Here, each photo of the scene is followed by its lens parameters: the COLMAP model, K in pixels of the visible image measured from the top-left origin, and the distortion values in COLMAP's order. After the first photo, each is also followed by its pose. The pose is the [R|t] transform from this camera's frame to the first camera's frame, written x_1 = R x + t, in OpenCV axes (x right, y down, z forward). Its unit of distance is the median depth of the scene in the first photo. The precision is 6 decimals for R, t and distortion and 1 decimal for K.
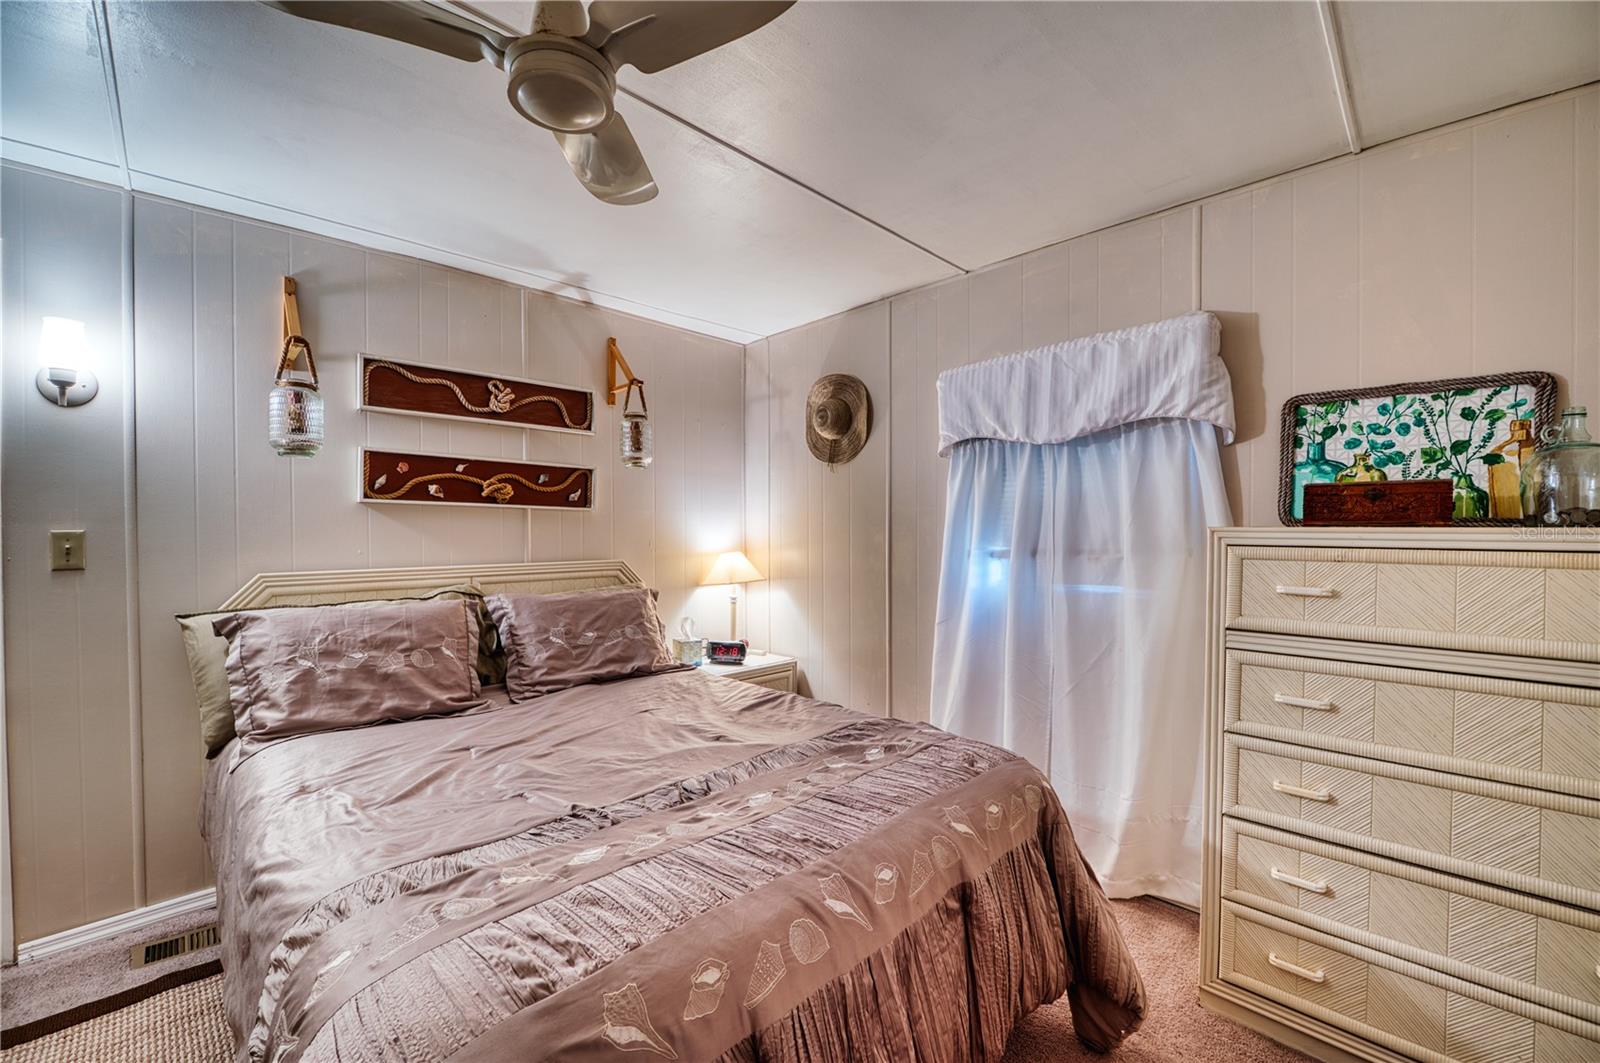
lens RADIAL K [[648.1, 0, 800.0], [0, 648.1, 531.5], [0, 0, 1]] dist [-0.049156, 0.000251]
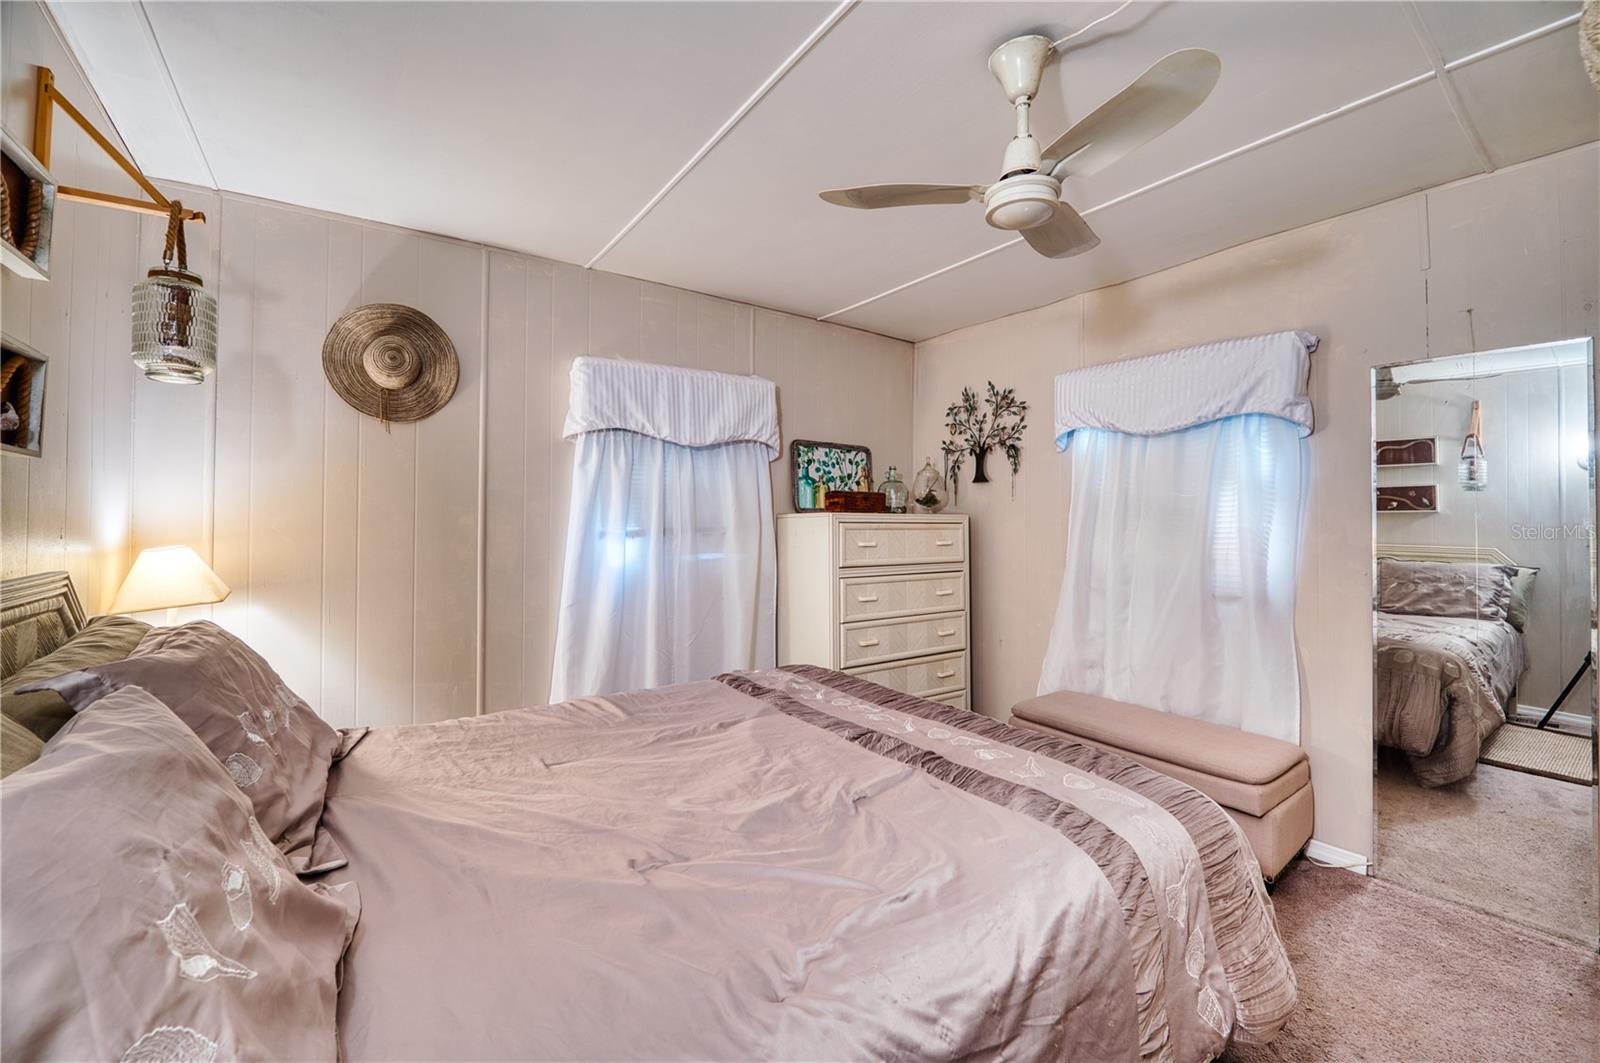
lens RADIAL K [[645.8, 0, 797.2], [0, 645.8, 516.8], [0, 0, 1]] dist [-0.018040, 0.000091]
pose [[0.146076, -0.002114, 0.989271, -1.090245], [-0.008073, 0.999962, 0.003329, -0.001069], [-0.989240, -0.008473, 0.146053, 0.756950]]
